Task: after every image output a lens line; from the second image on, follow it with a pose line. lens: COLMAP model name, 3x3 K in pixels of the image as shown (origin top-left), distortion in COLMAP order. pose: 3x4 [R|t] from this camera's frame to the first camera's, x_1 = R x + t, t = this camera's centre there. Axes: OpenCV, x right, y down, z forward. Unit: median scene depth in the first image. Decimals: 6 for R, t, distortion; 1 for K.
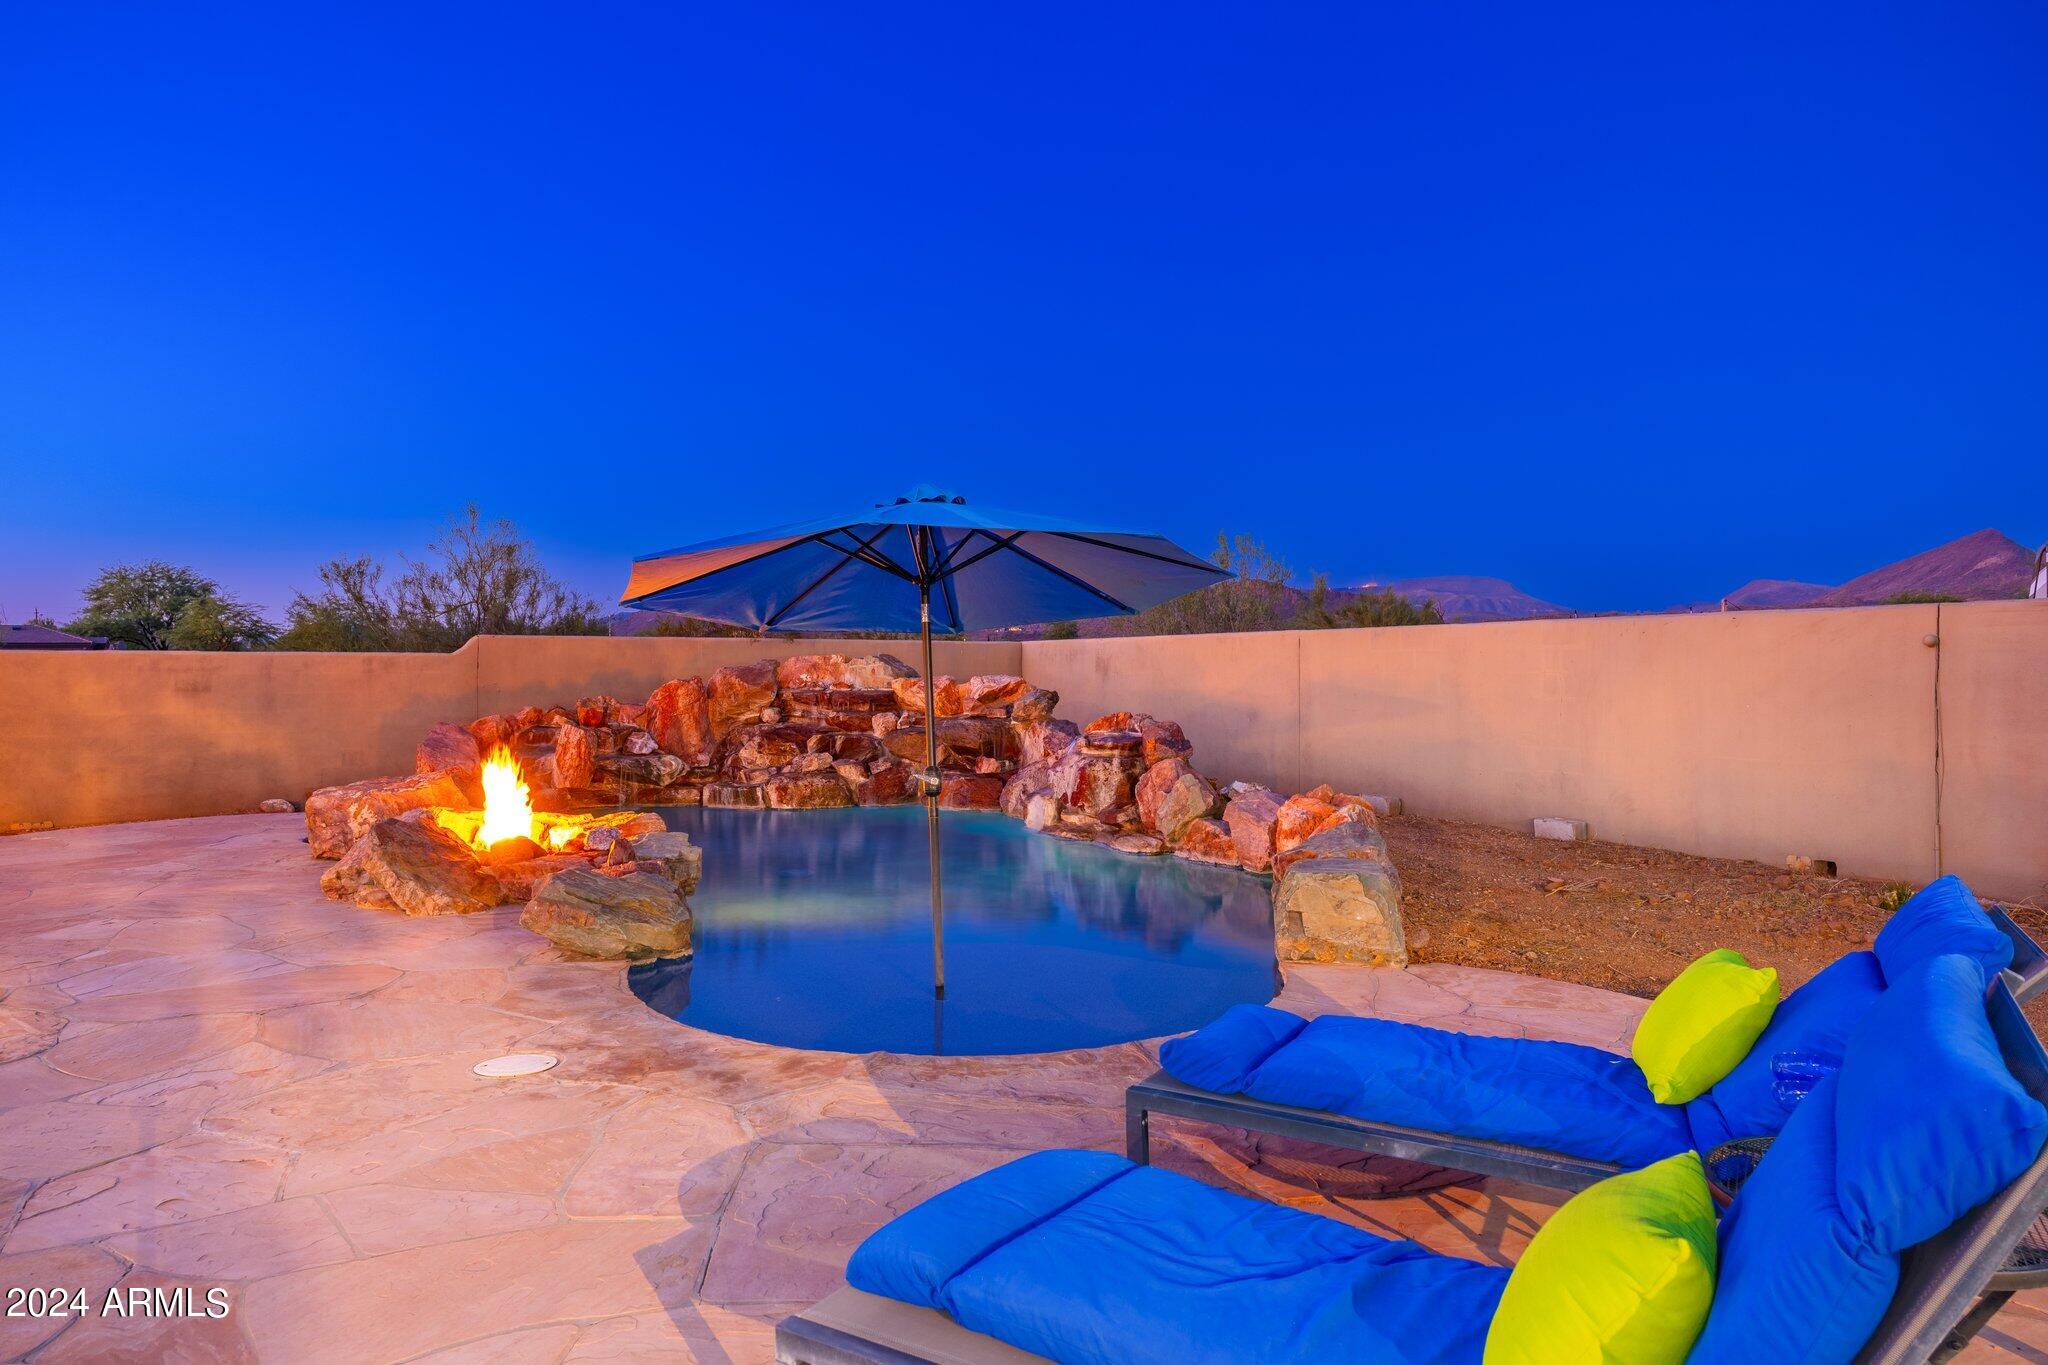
lens RADIAL K [[1359.5, 0, 1024.0], [0, 1359.5, 682.5], [0, 0, 1]] dist [0.000152, 0.000070]
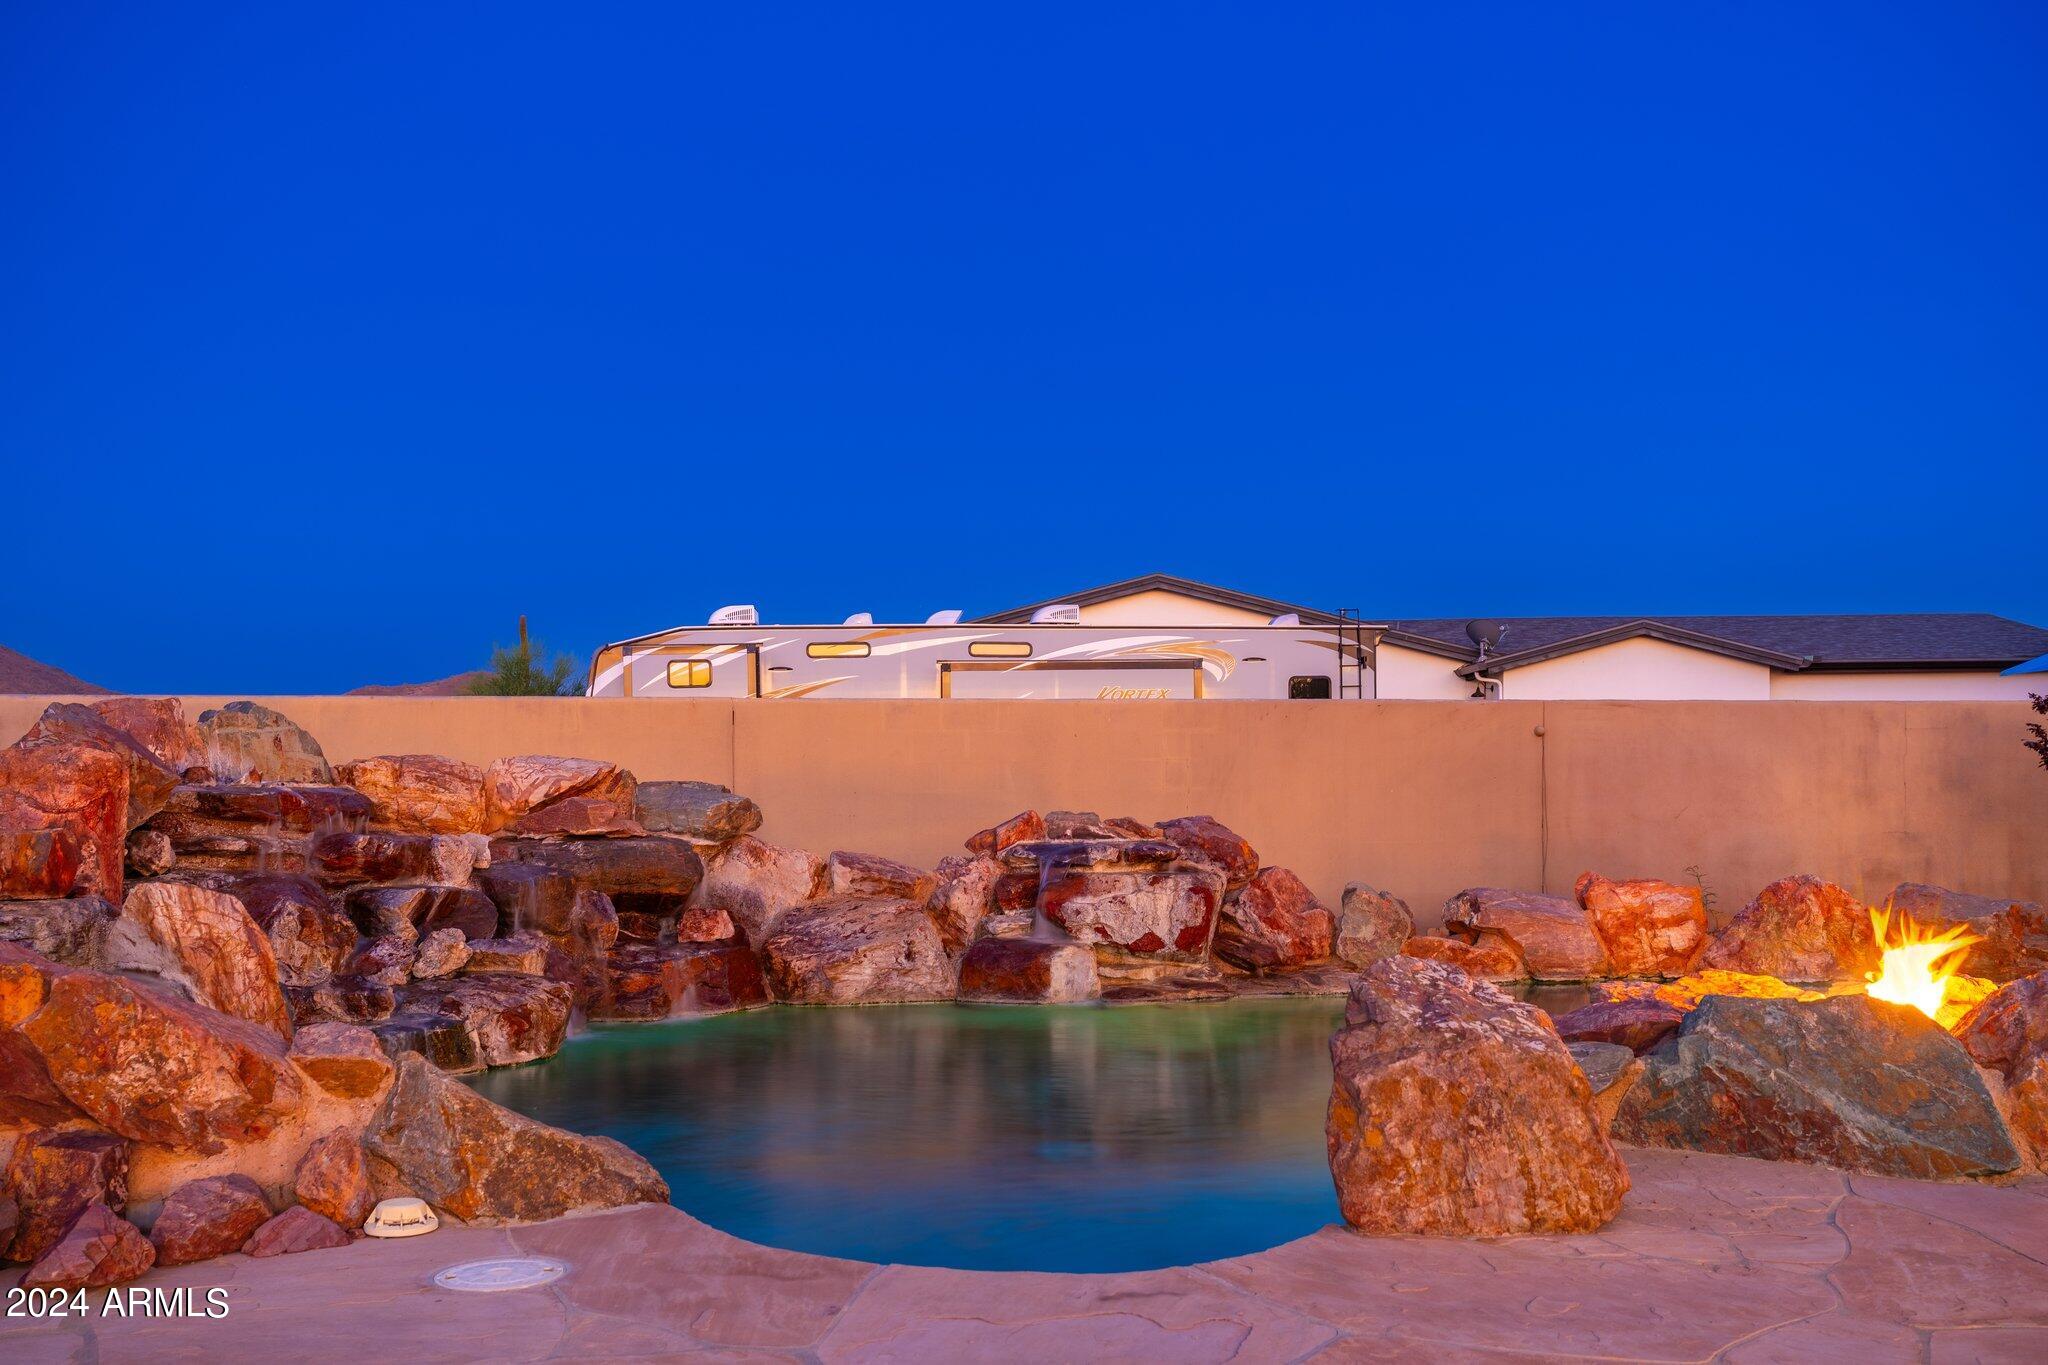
lens RADIAL K [[1879.0, 0, 1024.0], [0, 1879.0, 682.5], [0, 0, 1]] dist [0.007215, 0.012132]
pose [[0.182443, 0.061056, 0.981319, -0.661238], [0.016657, 0.997735, -0.065175, 0.015304], [-0.983075, 0.028236, 0.181013, 0.677299]]
